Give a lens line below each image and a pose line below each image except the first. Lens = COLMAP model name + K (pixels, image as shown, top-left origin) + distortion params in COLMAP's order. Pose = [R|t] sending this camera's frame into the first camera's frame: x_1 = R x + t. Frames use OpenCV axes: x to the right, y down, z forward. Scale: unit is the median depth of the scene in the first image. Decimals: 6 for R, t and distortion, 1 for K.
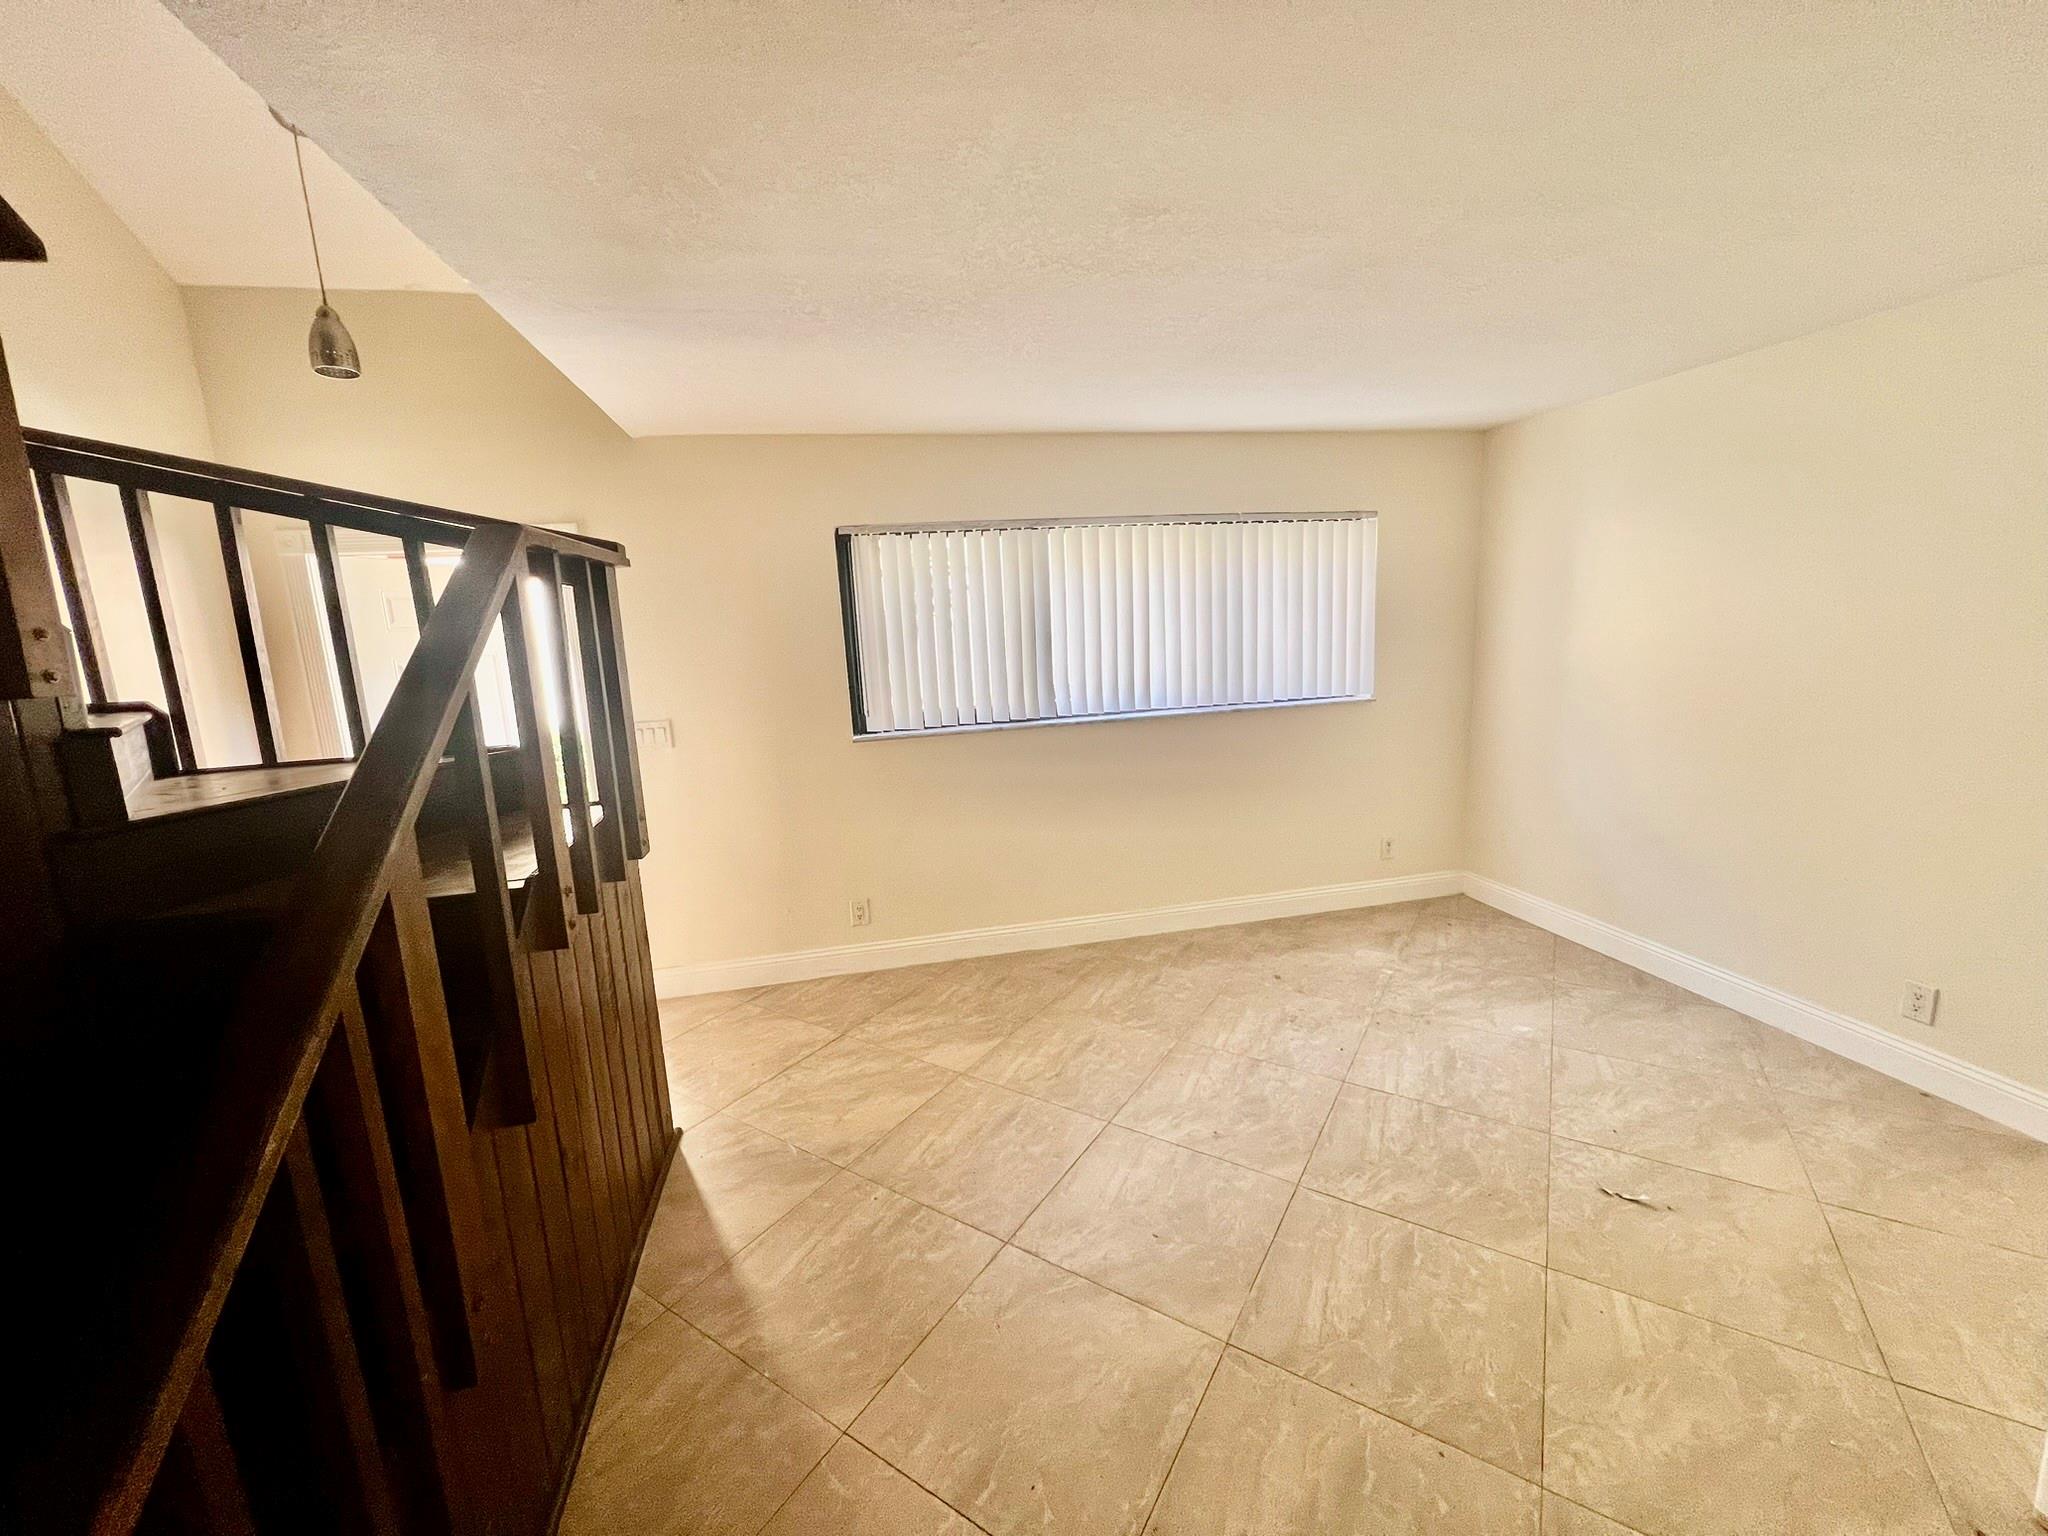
lens RADIAL K [[826.7, 0, 1006.0], [0, 826.7, 770.0], [0, 0, 1]] dist [-0.004033, 0.001856]
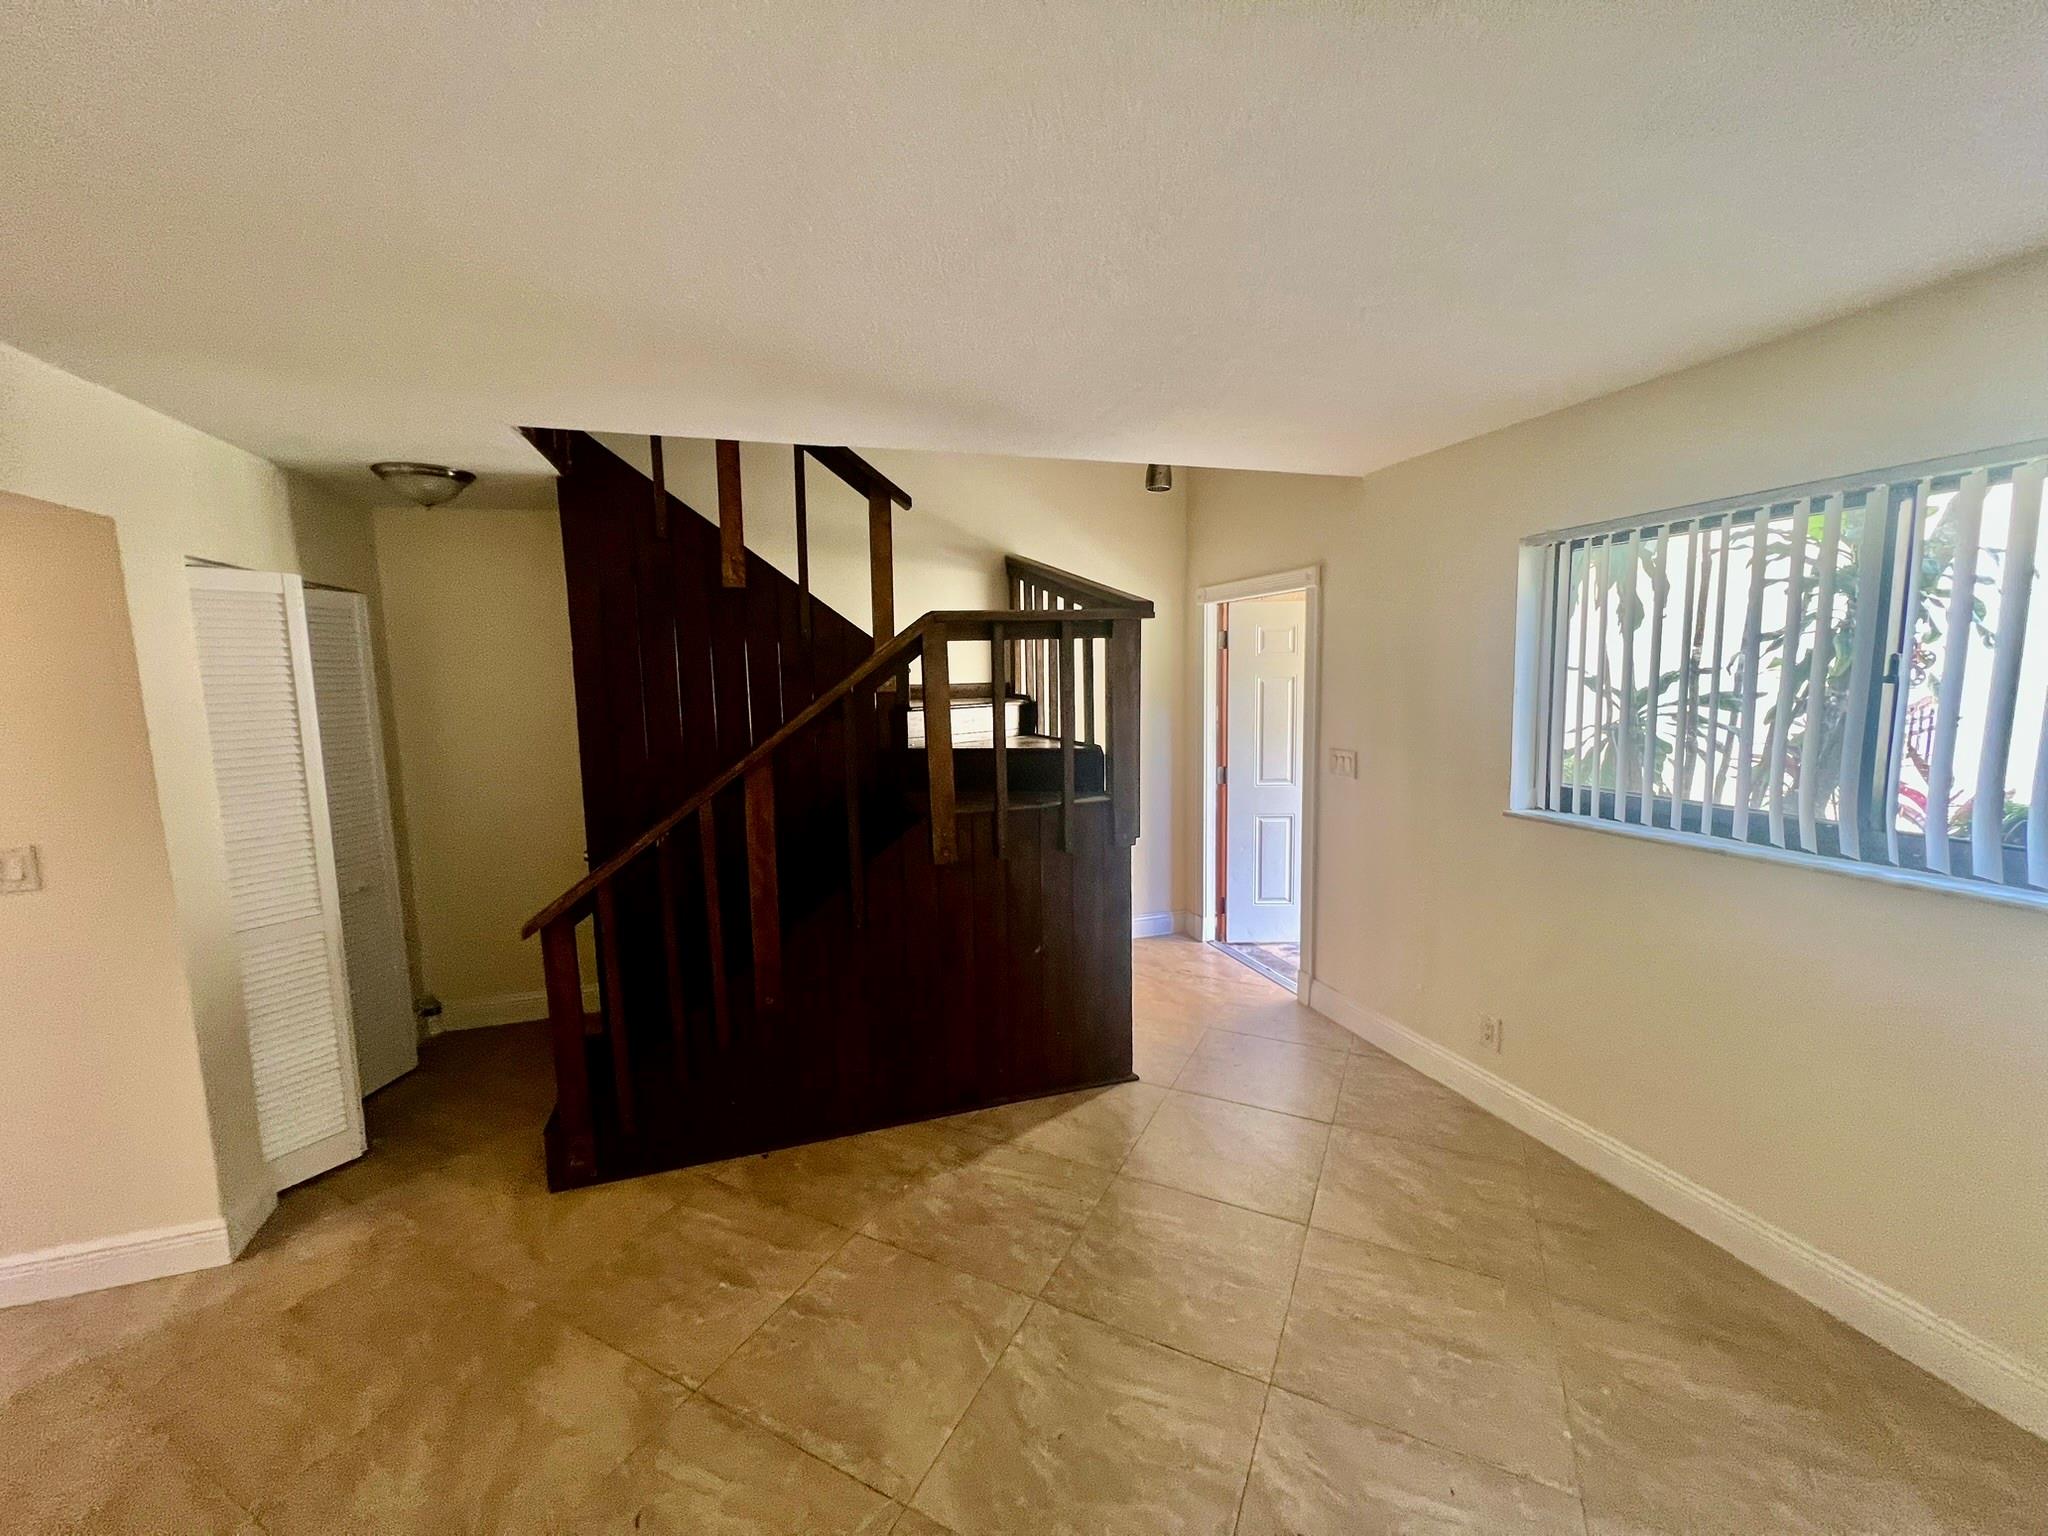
lens RADIAL K [[826.7, 0, 1028.9], [0, 826.7, 758.0], [0, 0, 1]] dist [-0.004033, 0.001856]
pose [[0.114408, 0.154996, -0.981268, 0.808313], [-0.168365, 0.976490, 0.134612, -0.181520], [0.979063, 0.149811, 0.137814, 0.697545]]
